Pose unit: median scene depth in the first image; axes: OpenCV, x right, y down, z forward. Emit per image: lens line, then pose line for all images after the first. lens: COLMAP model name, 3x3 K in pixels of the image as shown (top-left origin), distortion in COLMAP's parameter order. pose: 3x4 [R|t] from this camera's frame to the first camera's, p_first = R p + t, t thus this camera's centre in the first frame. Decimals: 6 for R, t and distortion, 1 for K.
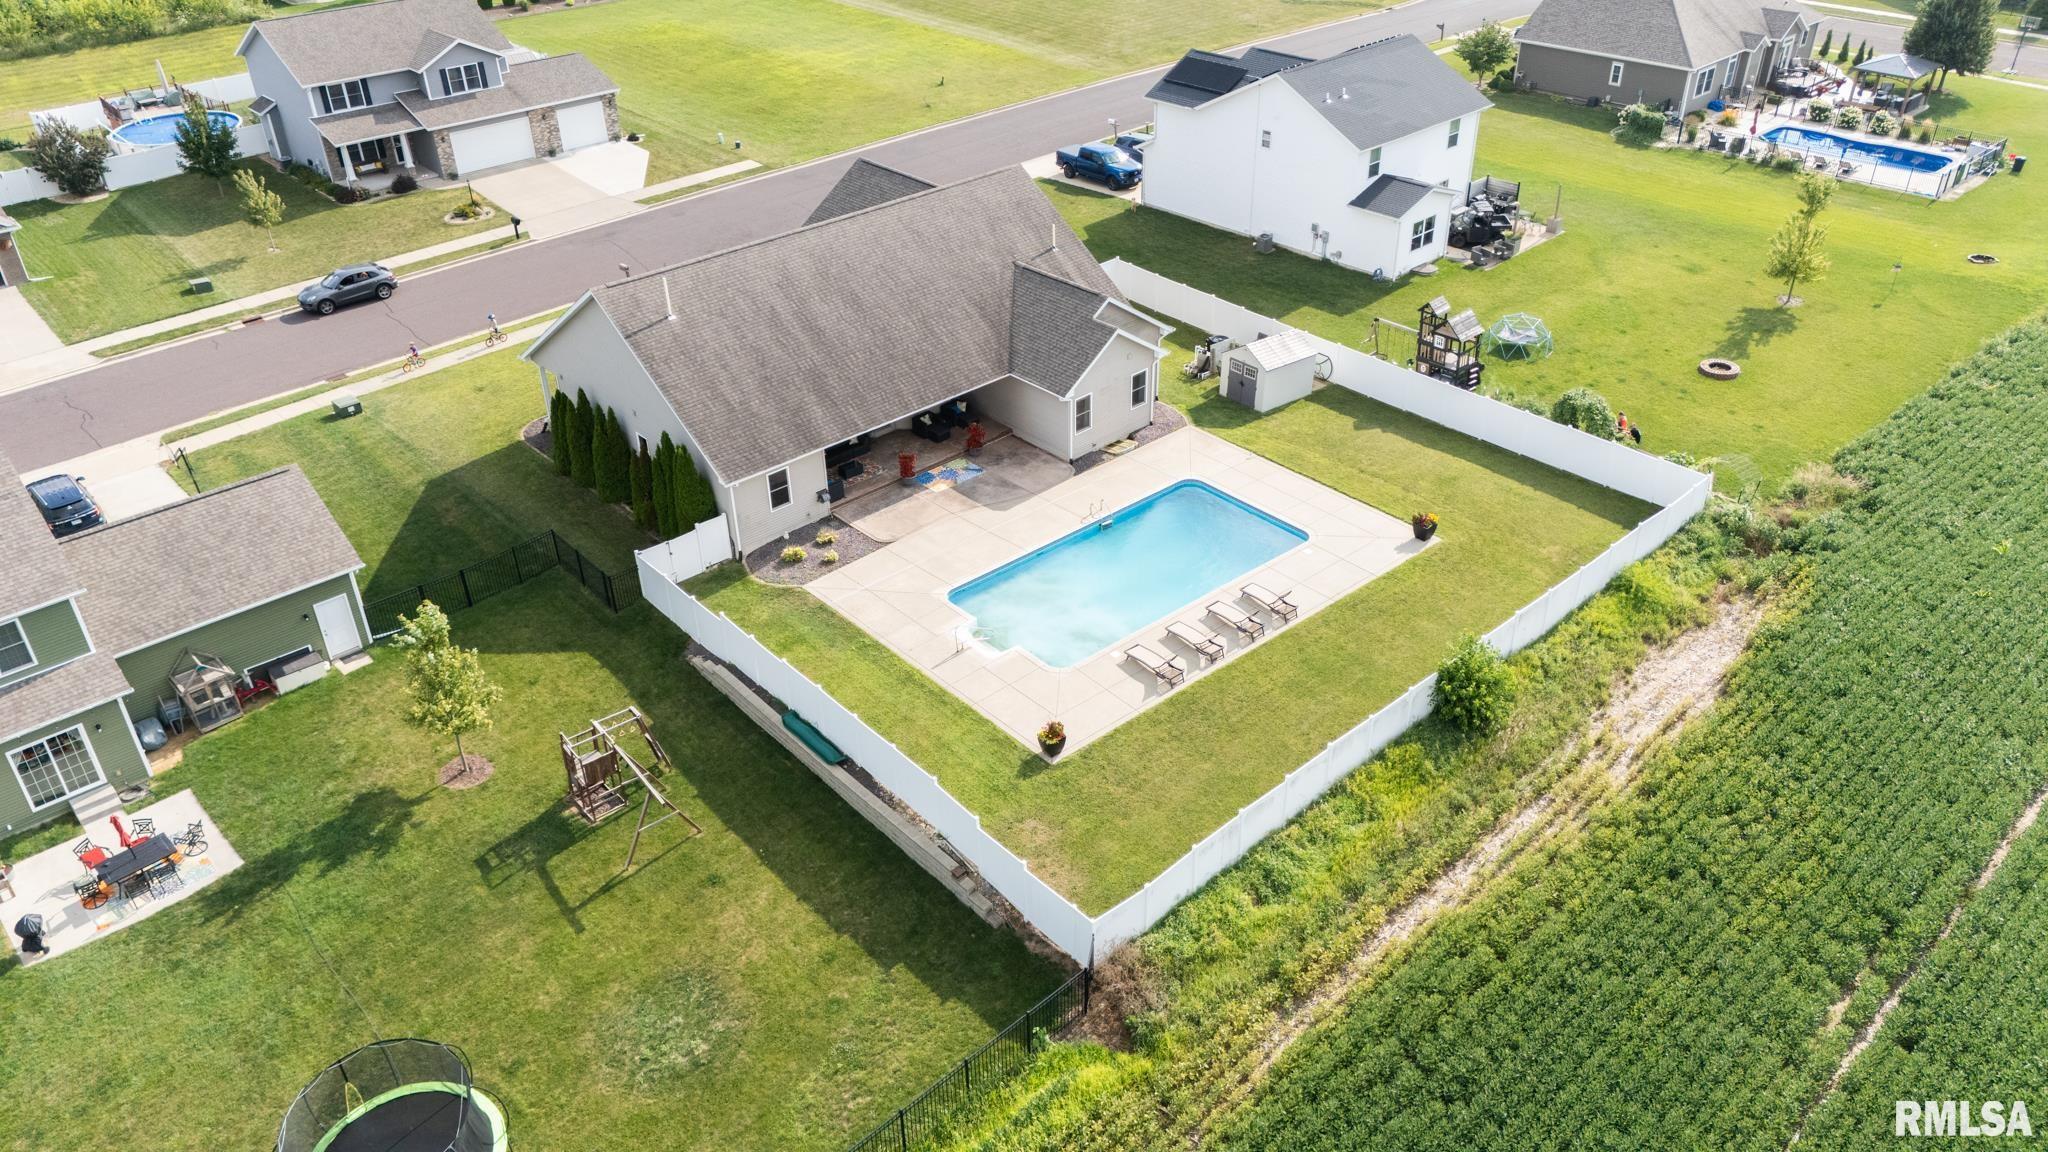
lens RADIAL K [[1589.0, 0, 1024.0], [0, 1589.0, 576.0], [0, 0, 1]] dist [0.087063, -0.118751]
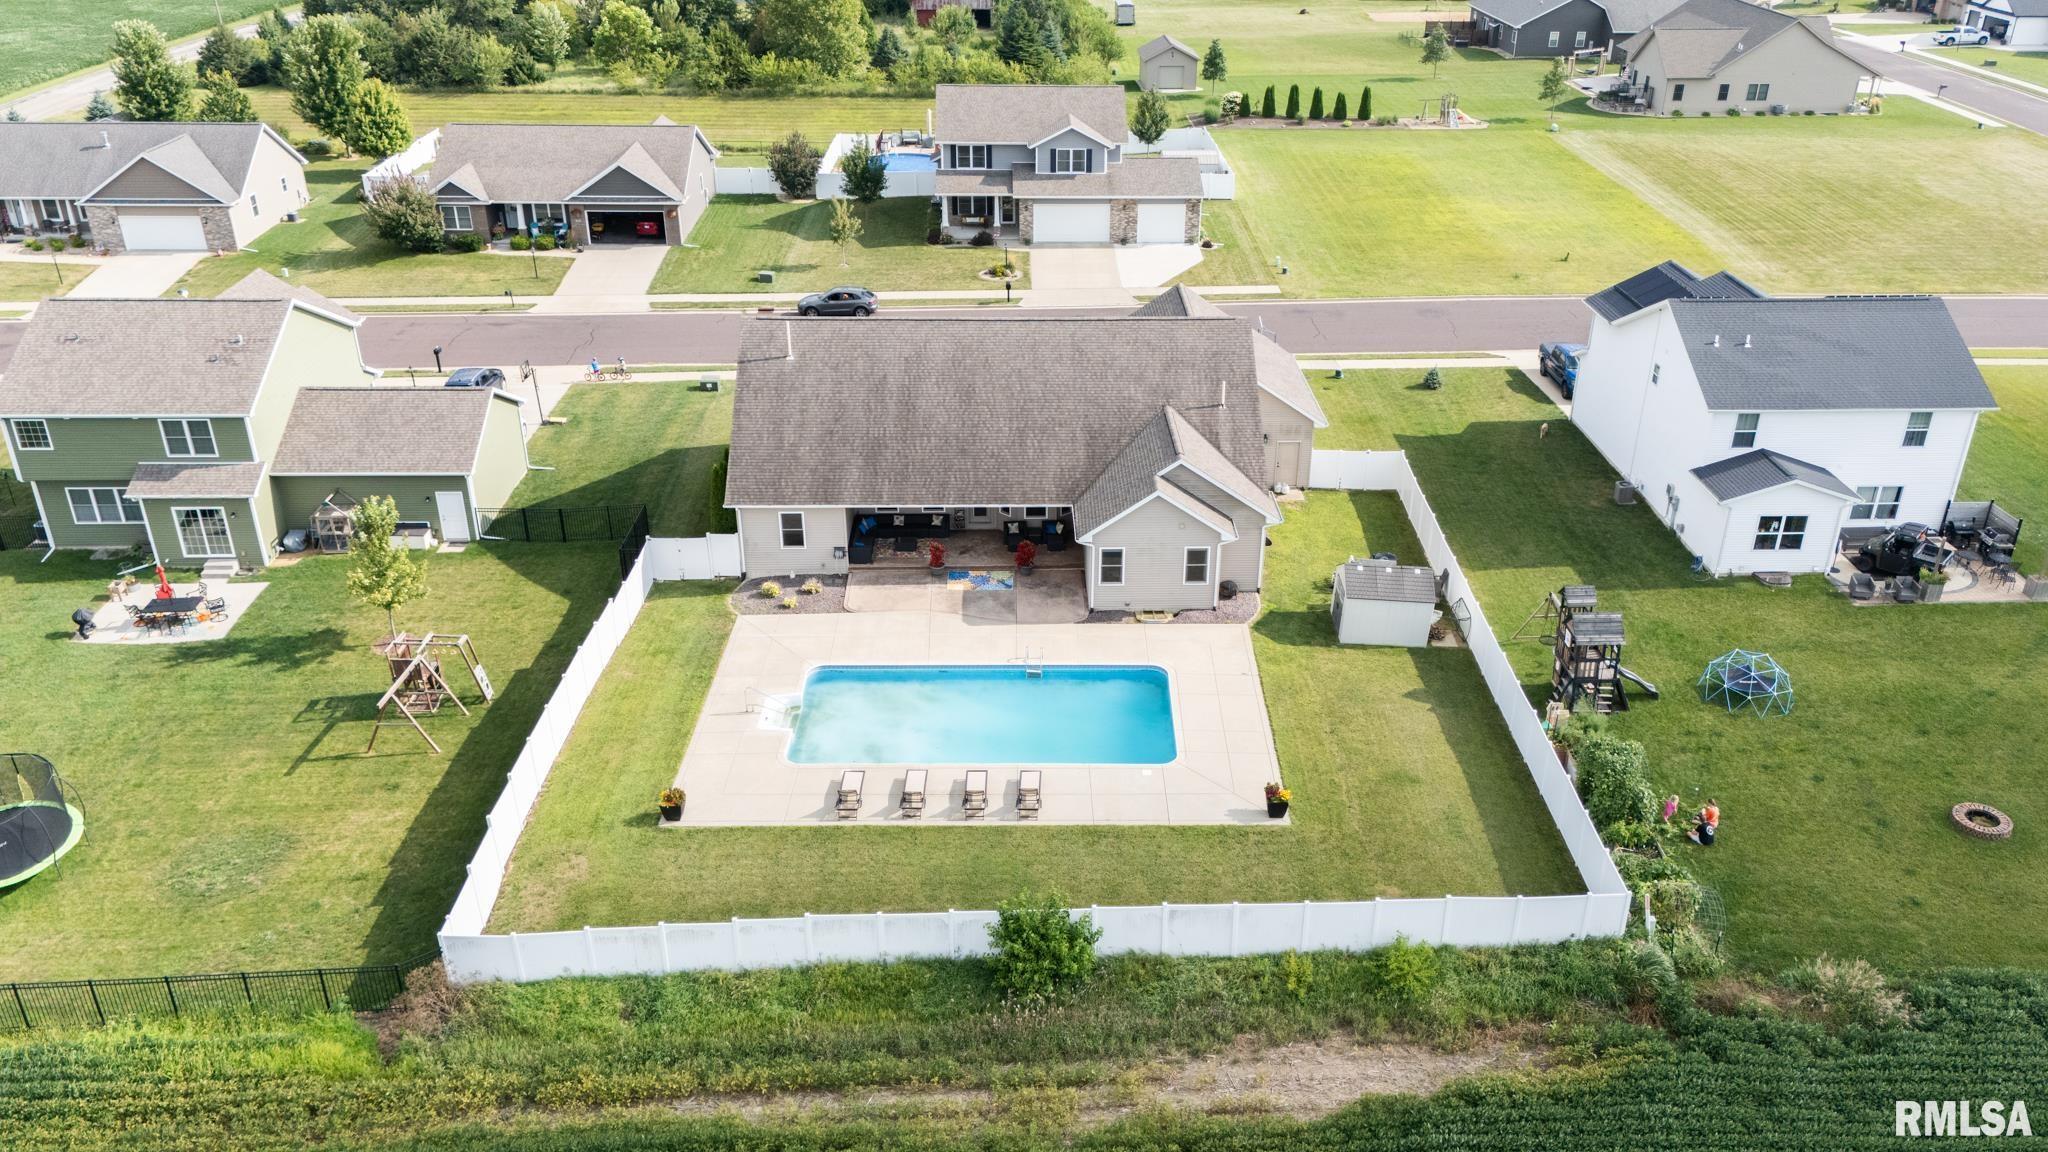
lens RADIAL K [[1631.2, 0, 1024.0], [0, 1631.2, 576.0], [0, 0, 1]] dist [0.101383, -0.129734]
pose [[0.747966, 0.316536, -0.583397, 0.452181], [-0.364349, 0.930498, 0.037736, -0.091851], [0.554794, 0.184335, 0.811310, 0.151271]]
